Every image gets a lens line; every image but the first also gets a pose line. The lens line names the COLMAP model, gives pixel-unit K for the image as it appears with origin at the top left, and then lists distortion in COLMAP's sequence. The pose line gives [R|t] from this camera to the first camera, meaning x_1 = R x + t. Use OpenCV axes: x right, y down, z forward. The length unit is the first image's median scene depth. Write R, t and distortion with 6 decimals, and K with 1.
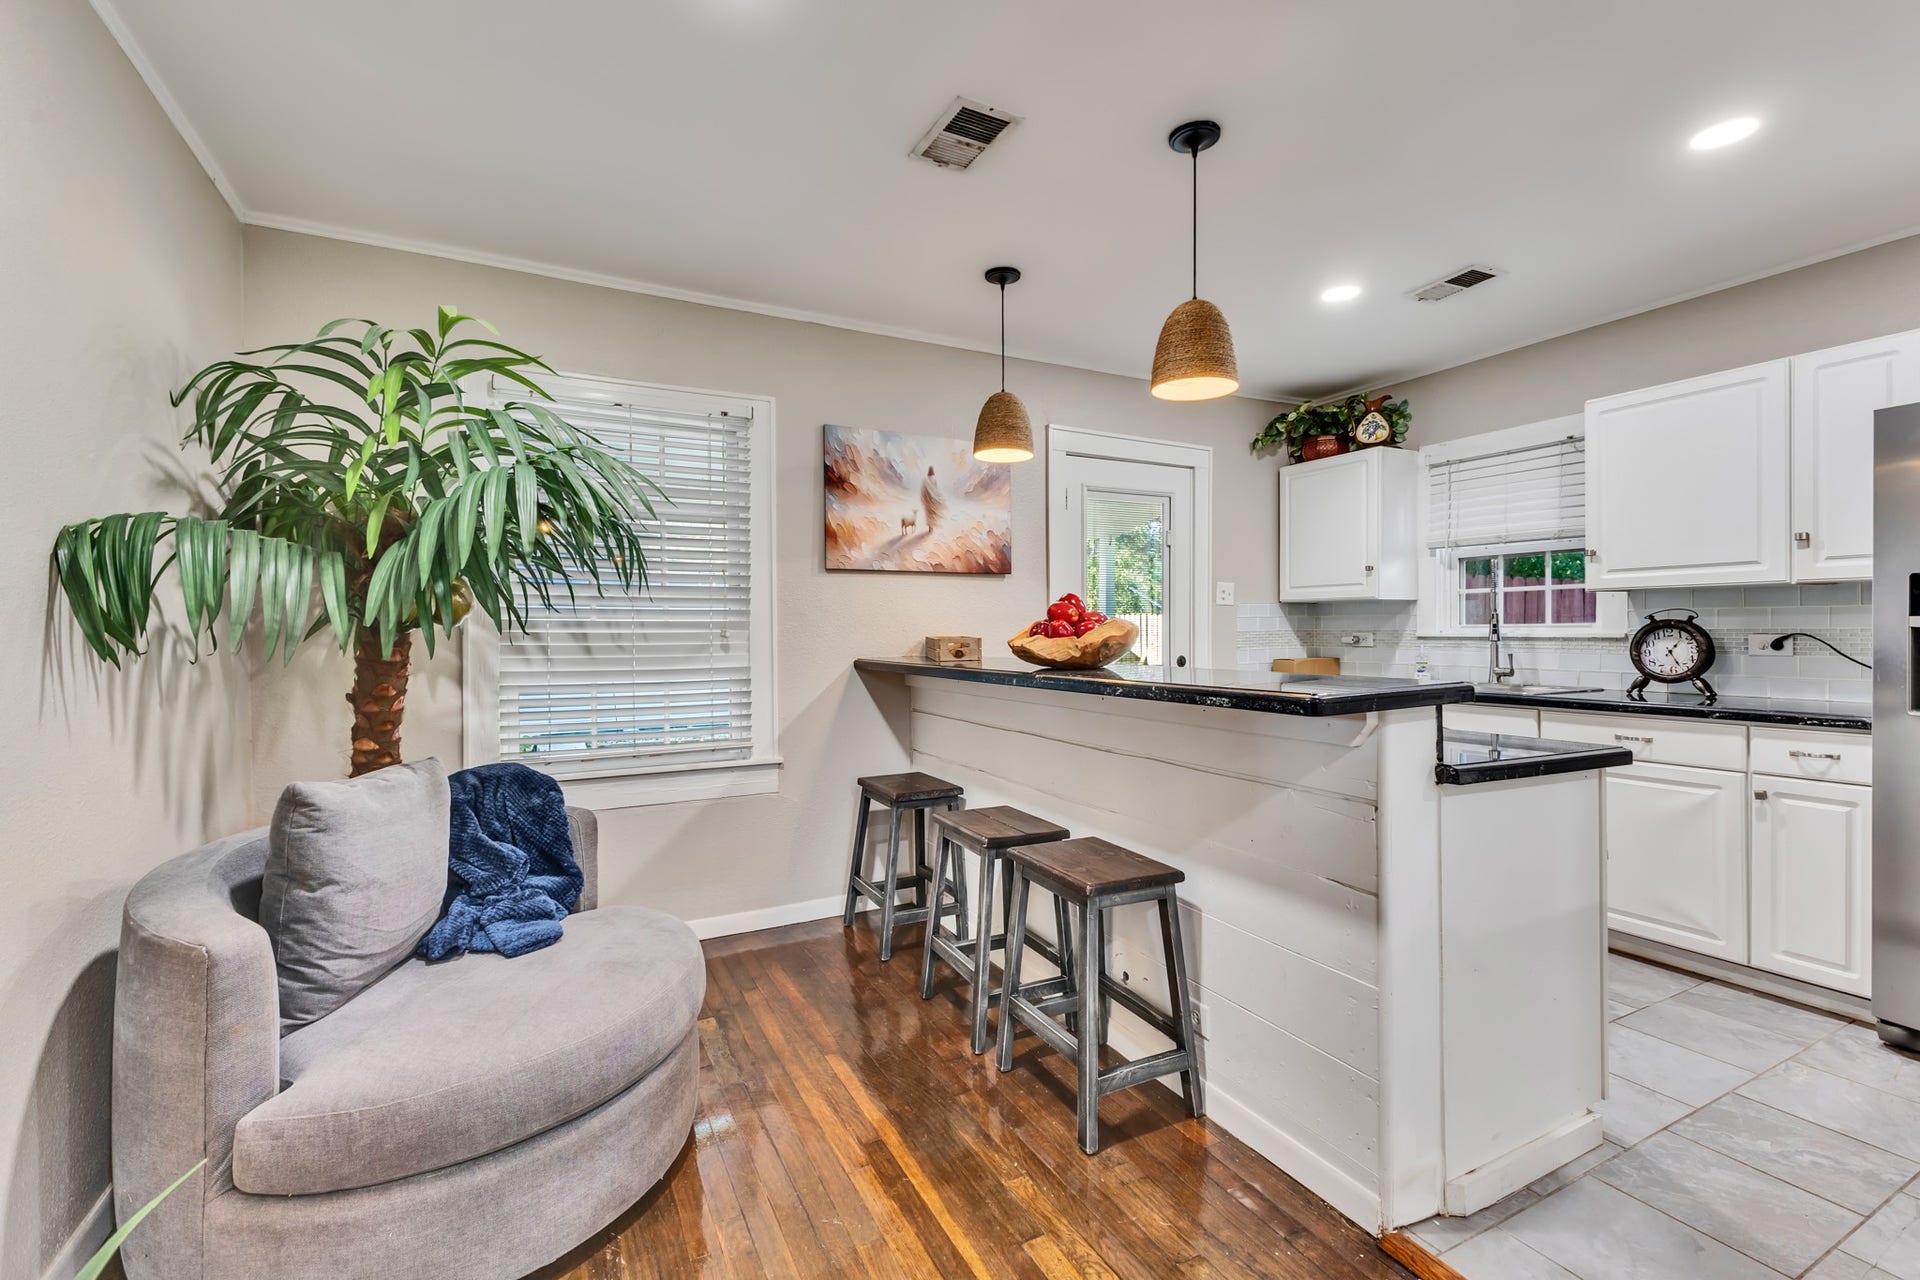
lens RADIAL K [[823.6, 0, 958.7], [0, 823.6, 636.1], [0, 0, 1]] dist [0.010470, -0.001097]
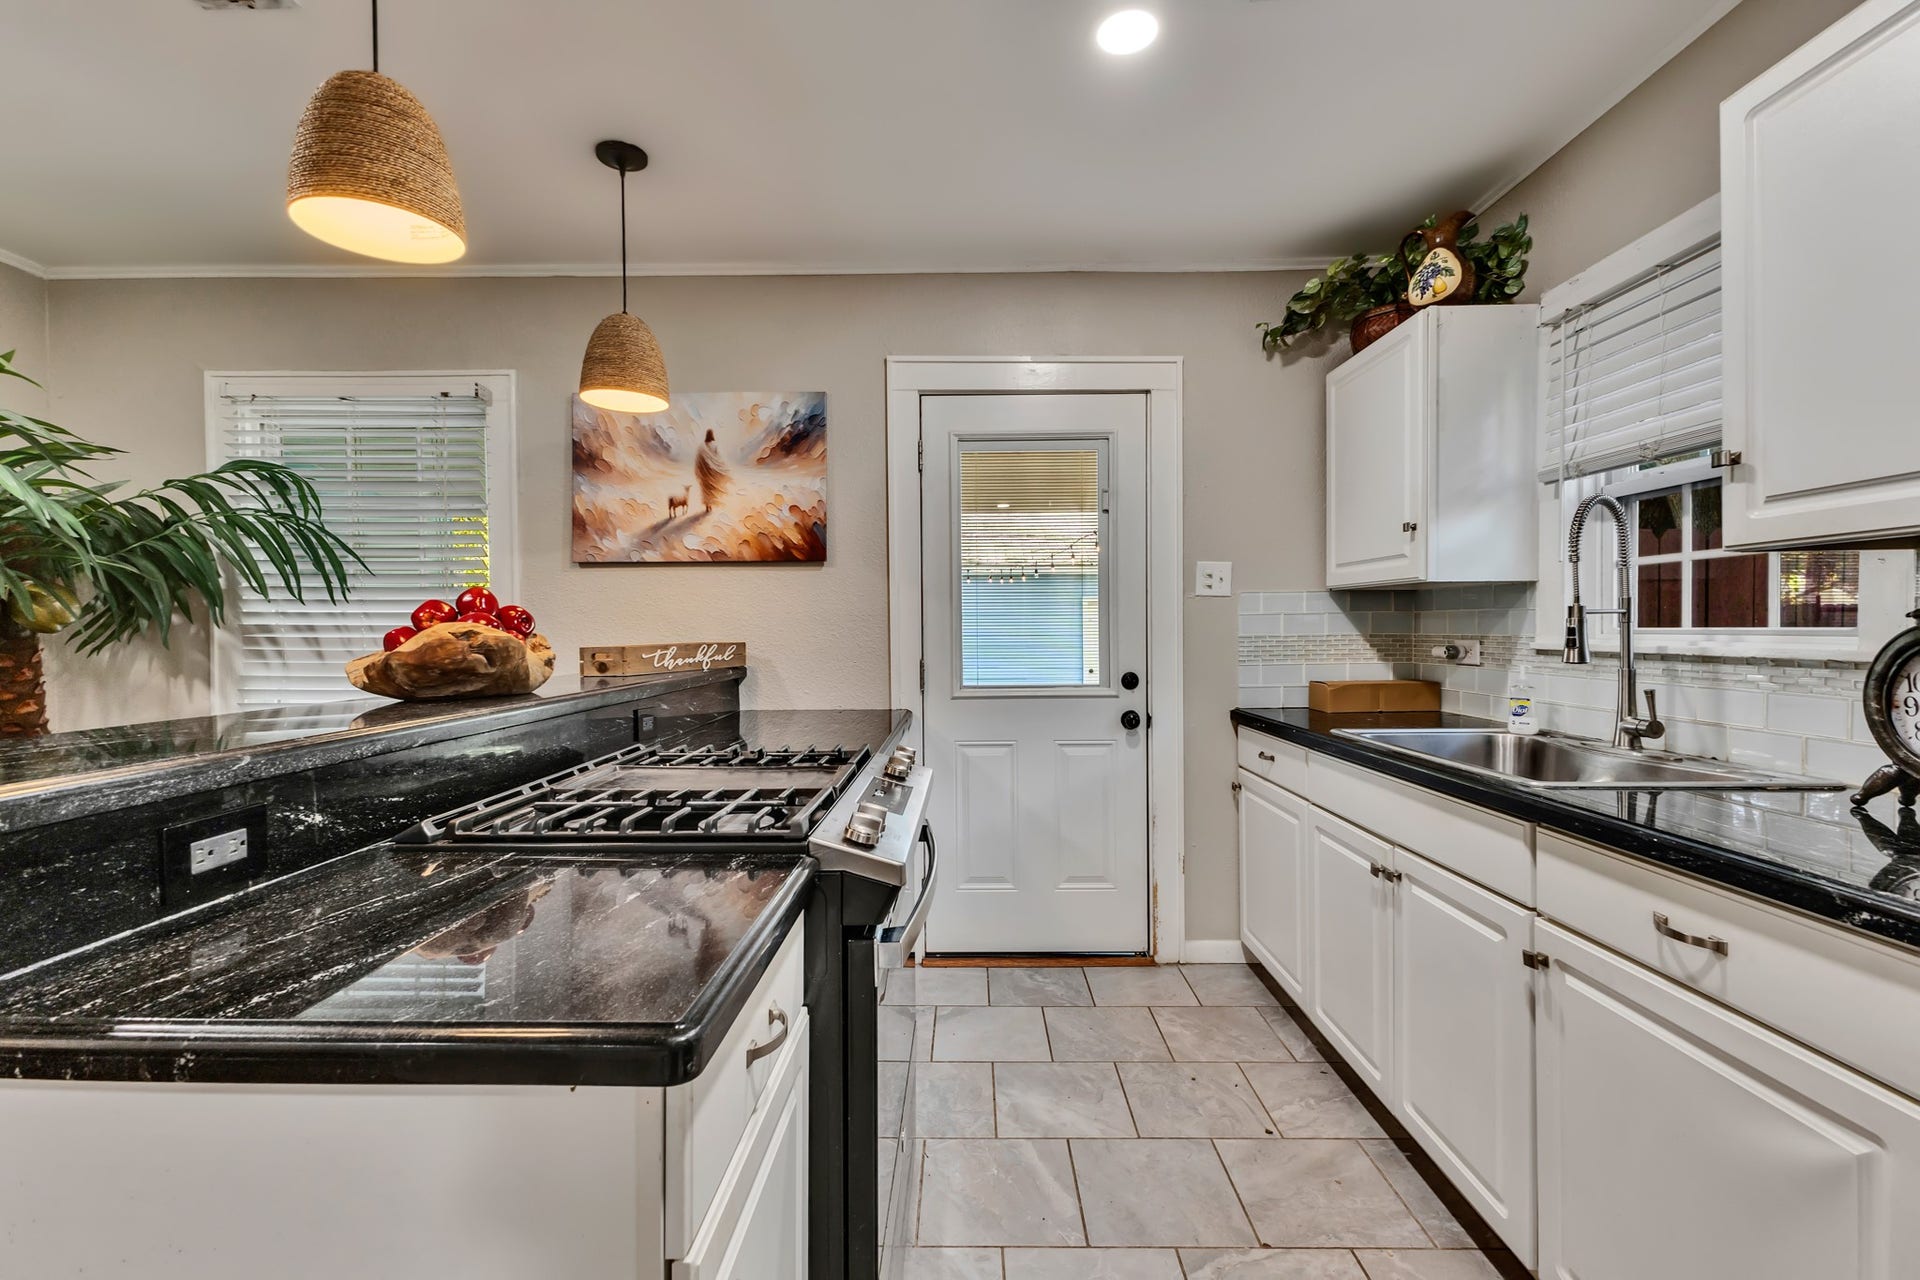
lens RADIAL K [[823.6, 0, 958.7], [0, 823.6, 636.1], [0, 0, 1]] dist [0.010470, -0.001097]
pose [[0.882559, 0.006157, -0.470161, 0.584891], [-0.003809, 0.999975, 0.005945, -0.011766], [0.470186, -0.003456, 0.882561, 0.424987]]
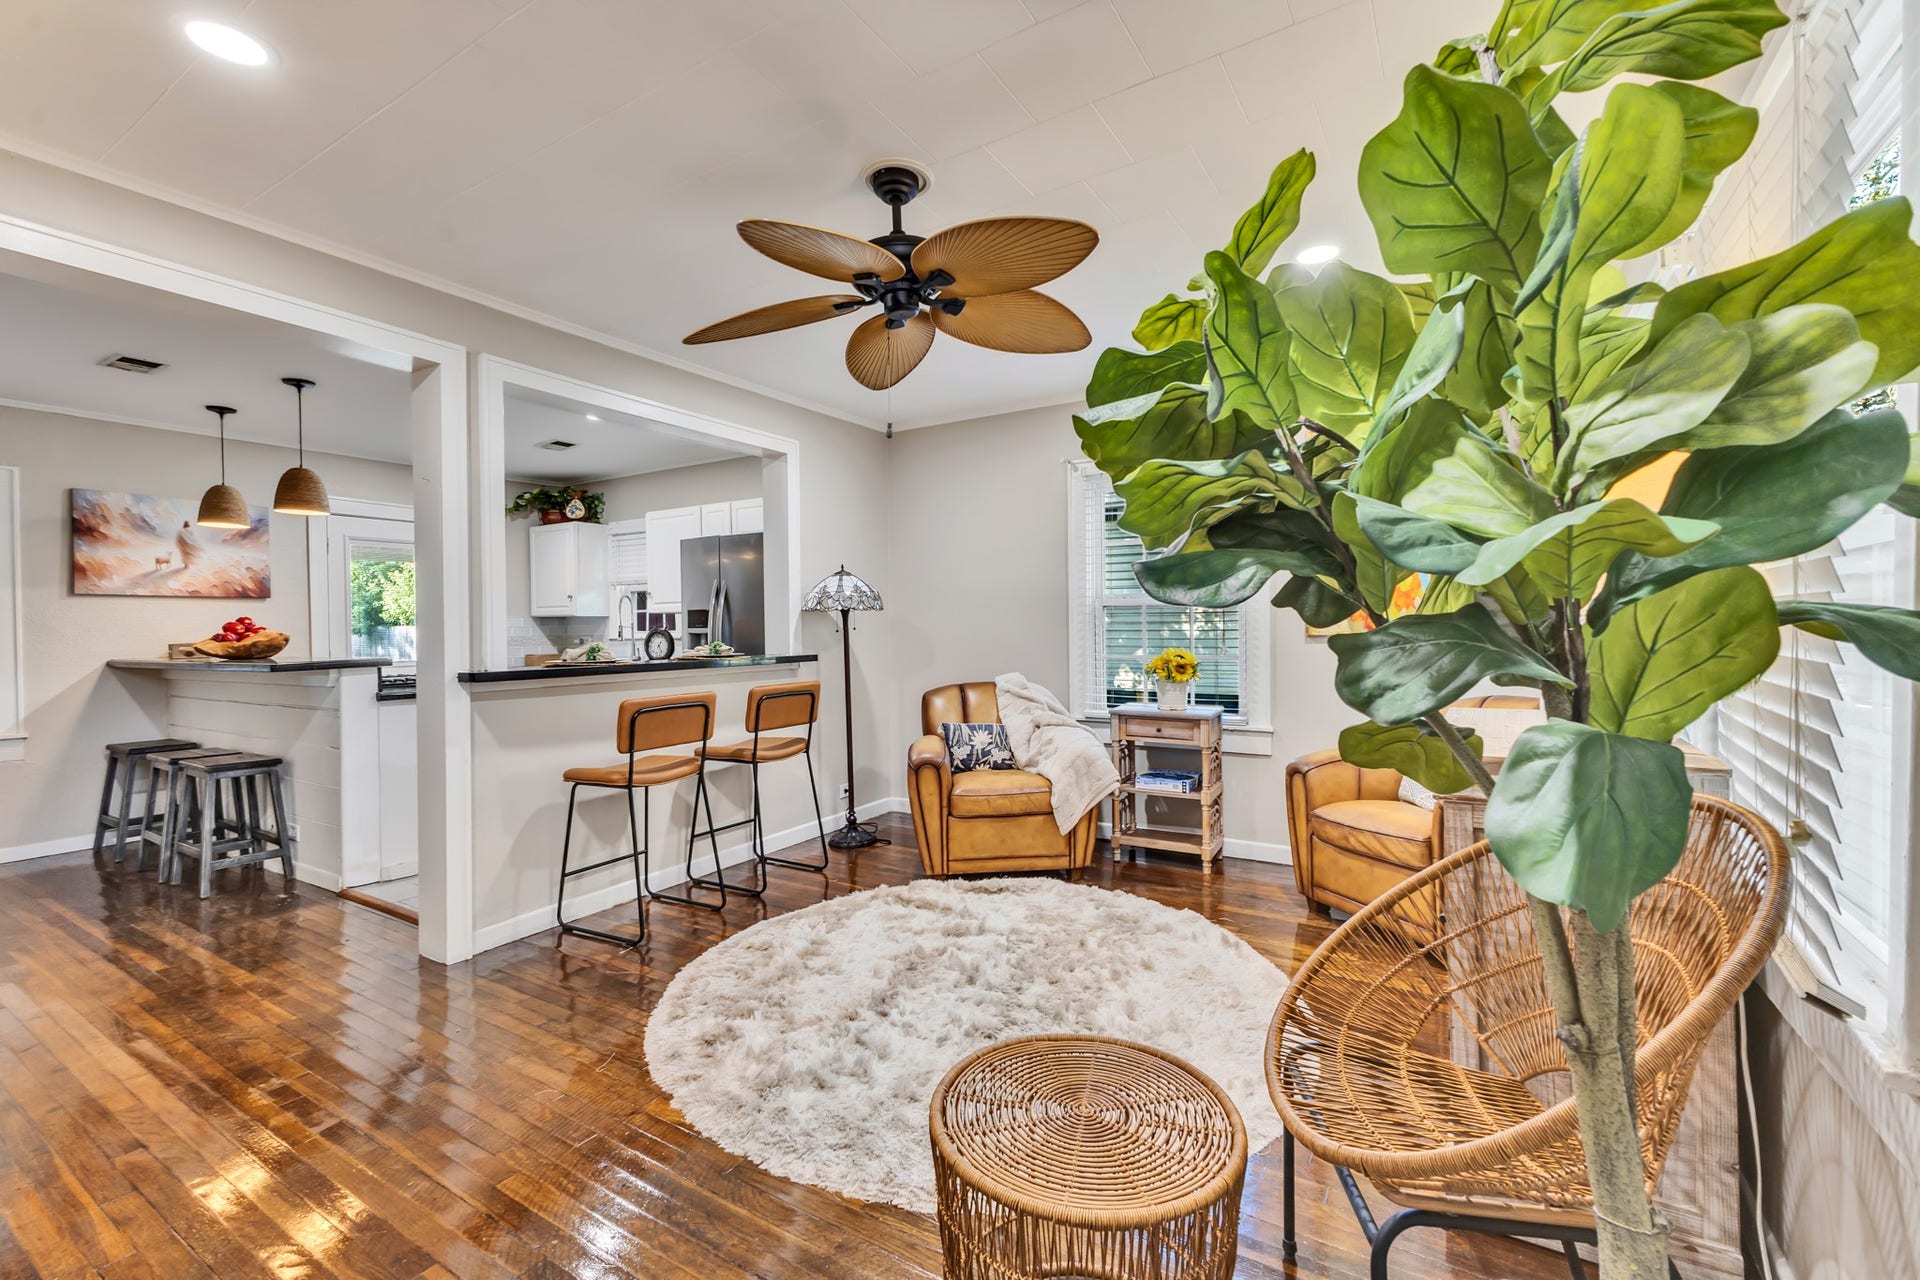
lens RADIAL K [[823.6, 0, 958.7], [0, 823.6, 636.1], [0, 0, 1]] dist [0.010470, -0.001097]
pose [[0.859115, -0.009120, 0.511701, 0.386295], [0.011942, 0.999926, -0.002229, 0.008477], [-0.511643, 0.008025, 0.859160, -0.918933]]
